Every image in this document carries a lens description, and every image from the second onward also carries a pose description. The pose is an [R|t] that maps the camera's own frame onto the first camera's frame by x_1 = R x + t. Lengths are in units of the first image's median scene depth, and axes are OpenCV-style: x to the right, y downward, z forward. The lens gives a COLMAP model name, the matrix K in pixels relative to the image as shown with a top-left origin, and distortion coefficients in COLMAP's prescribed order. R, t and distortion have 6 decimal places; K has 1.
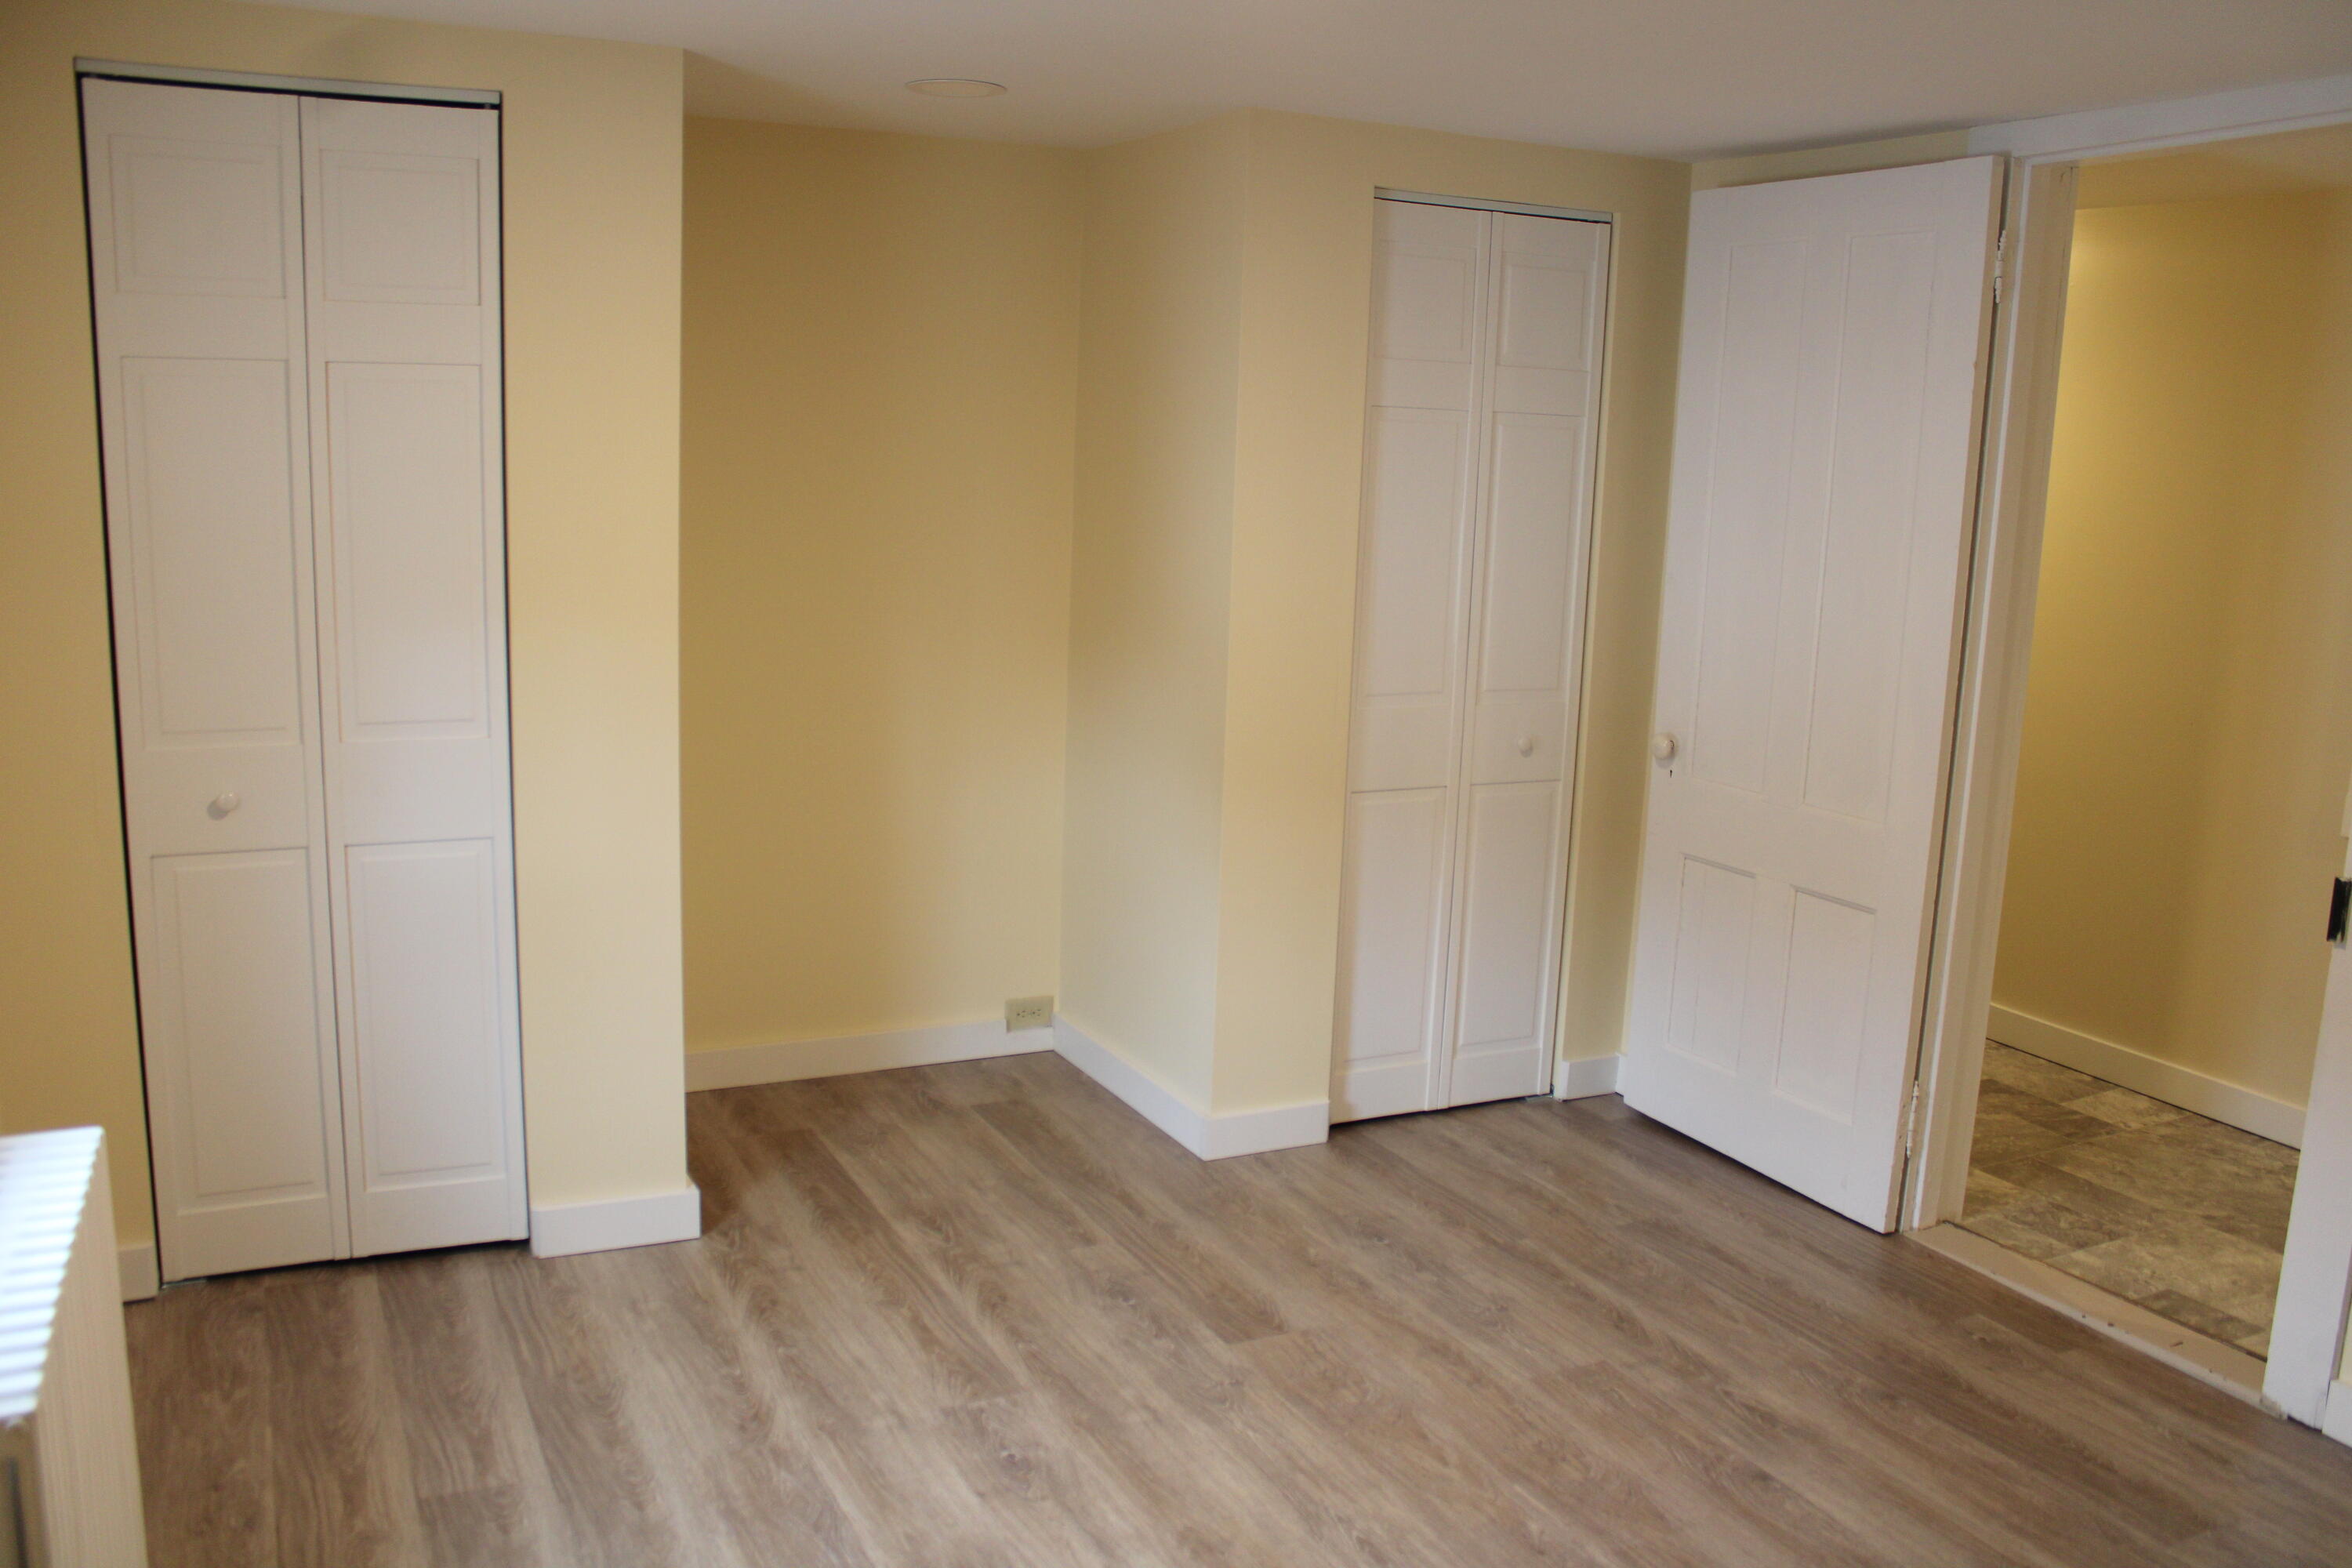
lens RADIAL K [[1963.5, 0, 1180.7], [0, 1963.5, 789.5], [0, 0, 1]] dist [-0.122114, 0.044176]
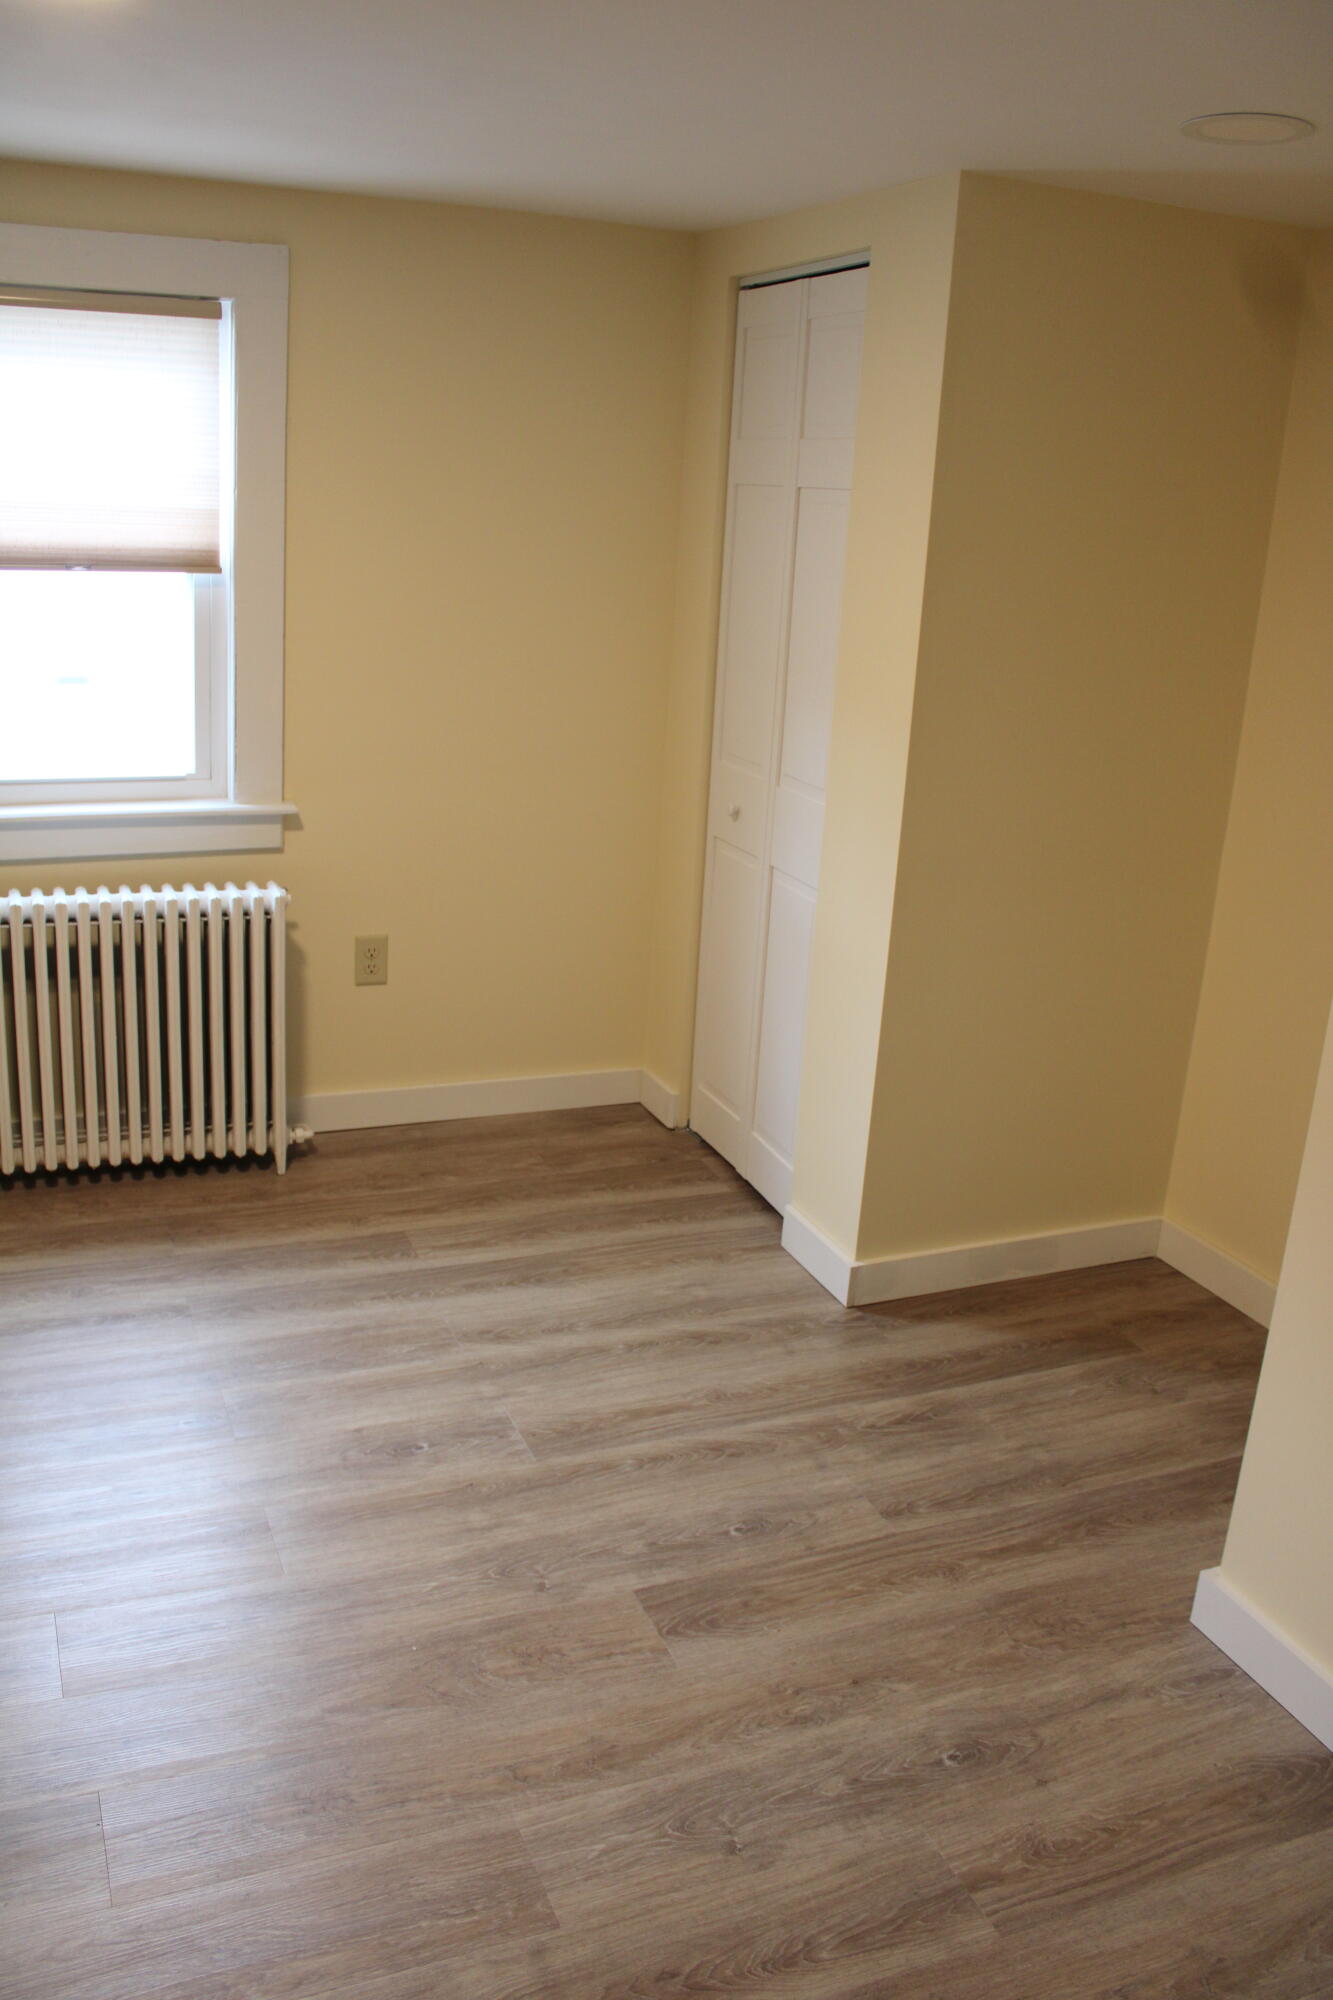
lens RADIAL K [[1669.6, 0, 670.6], [0, 1669.6, 993.3], [0, 0, 1]] dist [-0.122114, 0.044176]
pose [[-0.062905, 0.251230, -0.965881, 0.667780], [-0.243679, 0.934641, 0.258974, -0.163767], [0.967814, 0.251656, 0.002426, 0.935568]]
